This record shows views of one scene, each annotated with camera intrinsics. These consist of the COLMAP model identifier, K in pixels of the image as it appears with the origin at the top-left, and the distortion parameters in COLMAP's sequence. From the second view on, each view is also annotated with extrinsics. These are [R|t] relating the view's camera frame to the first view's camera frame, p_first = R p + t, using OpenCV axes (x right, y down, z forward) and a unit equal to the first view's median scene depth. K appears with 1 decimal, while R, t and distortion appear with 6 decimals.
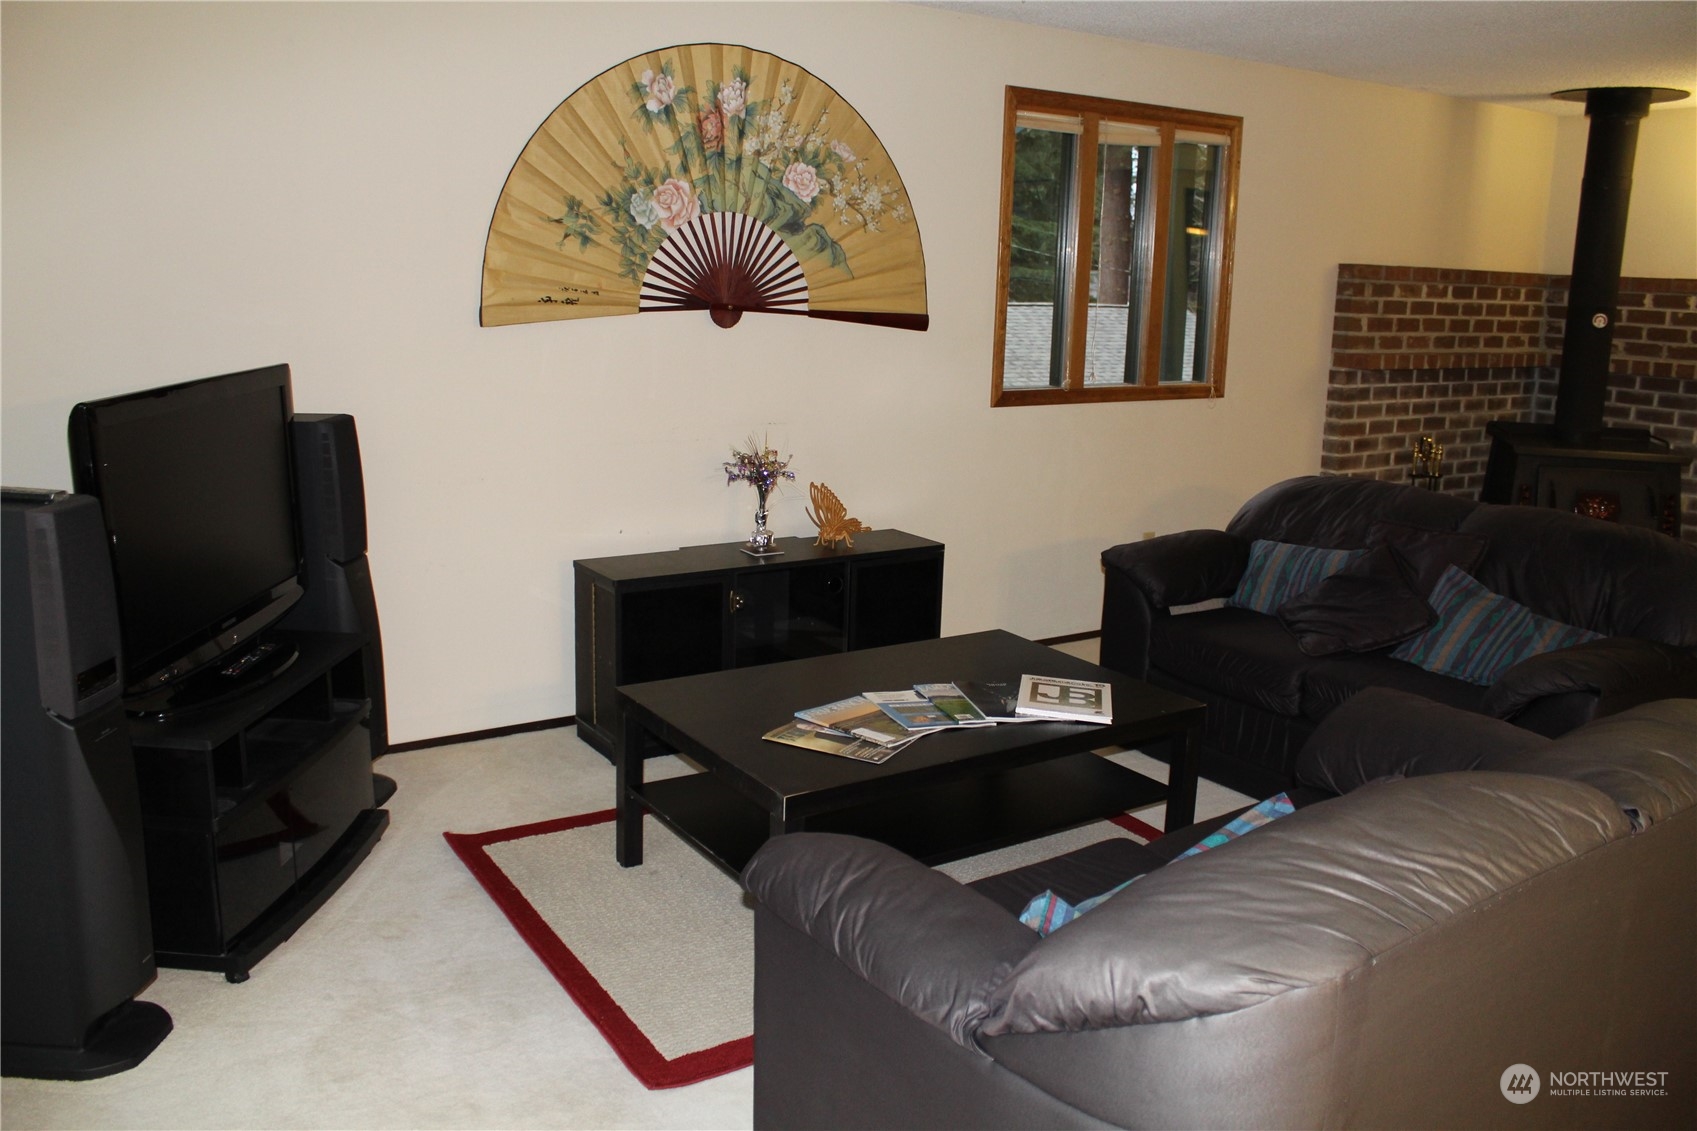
lens RADIAL K [[1389.2, 0, 855.3], [0, 1389.2, 563.3], [0, 0, 1]] dist [-0.169728, 0.149554]
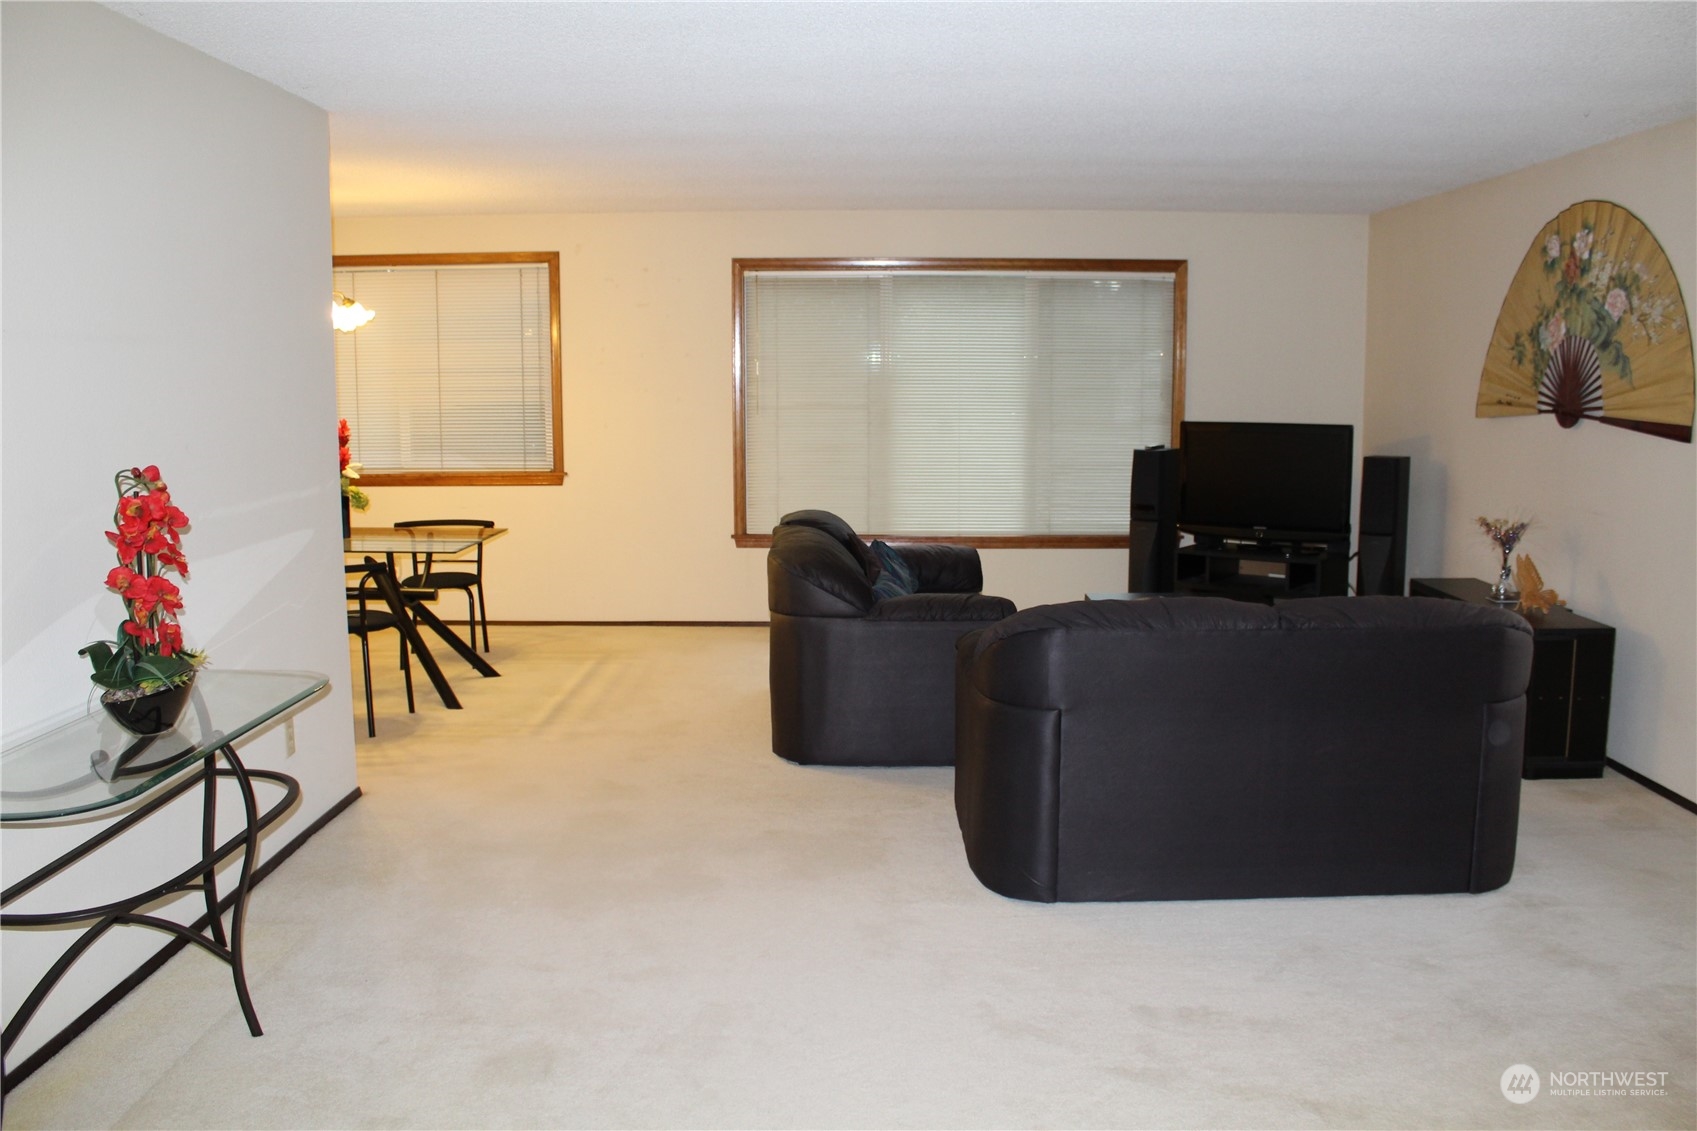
lens RADIAL K [[1389.2, 0, 855.3], [0, 1389.2, 563.3], [0, 0, 1]] dist [-0.169728, 0.149554]
pose [[-0.576982, 0.086651, -0.812147, 1.290008], [-0.190220, 0.952757, 0.236793, -0.222065], [0.794297, 0.291112, -0.533241, 1.190461]]
